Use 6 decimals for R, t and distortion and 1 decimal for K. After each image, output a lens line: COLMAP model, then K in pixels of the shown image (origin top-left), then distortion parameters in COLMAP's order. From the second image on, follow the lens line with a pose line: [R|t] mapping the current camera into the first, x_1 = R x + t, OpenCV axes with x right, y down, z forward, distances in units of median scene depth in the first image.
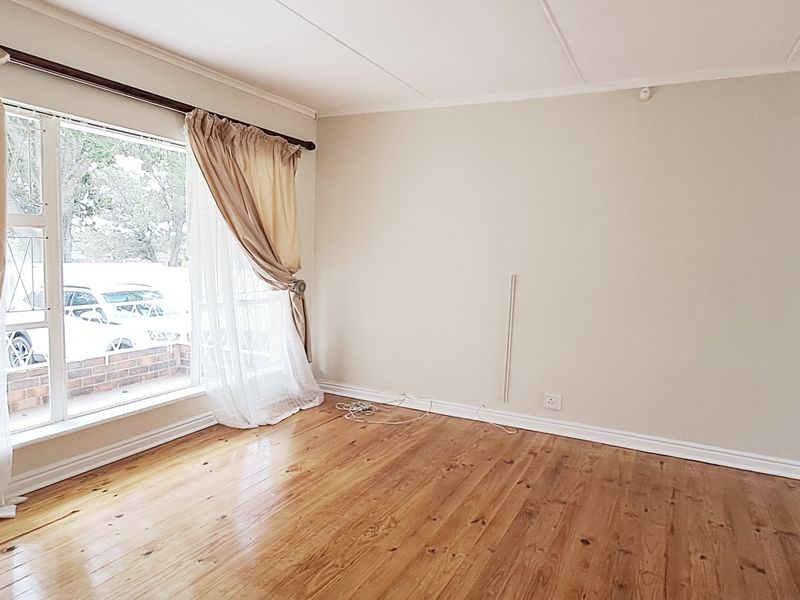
lens RADIAL K [[525.0, 0, 405.4], [0, 525.0, 296.0], [0, 0, 1]] dist [-0.000192, 0.000753]
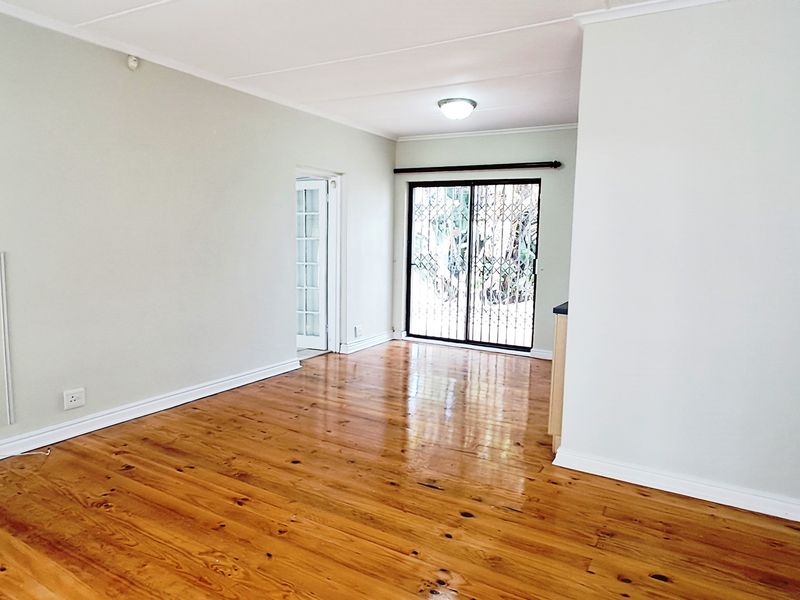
lens RADIAL K [[525.0, 0, 405.4], [0, 525.0, 296.0], [0, 0, 1]] dist [-0.000192, 0.000753]
pose [[0.047064, -0.144307, 0.988413, -0.607013], [0.063469, 0.987942, 0.141216, -0.058387], [-0.996873, 0.056088, 0.055655, 0.485049]]
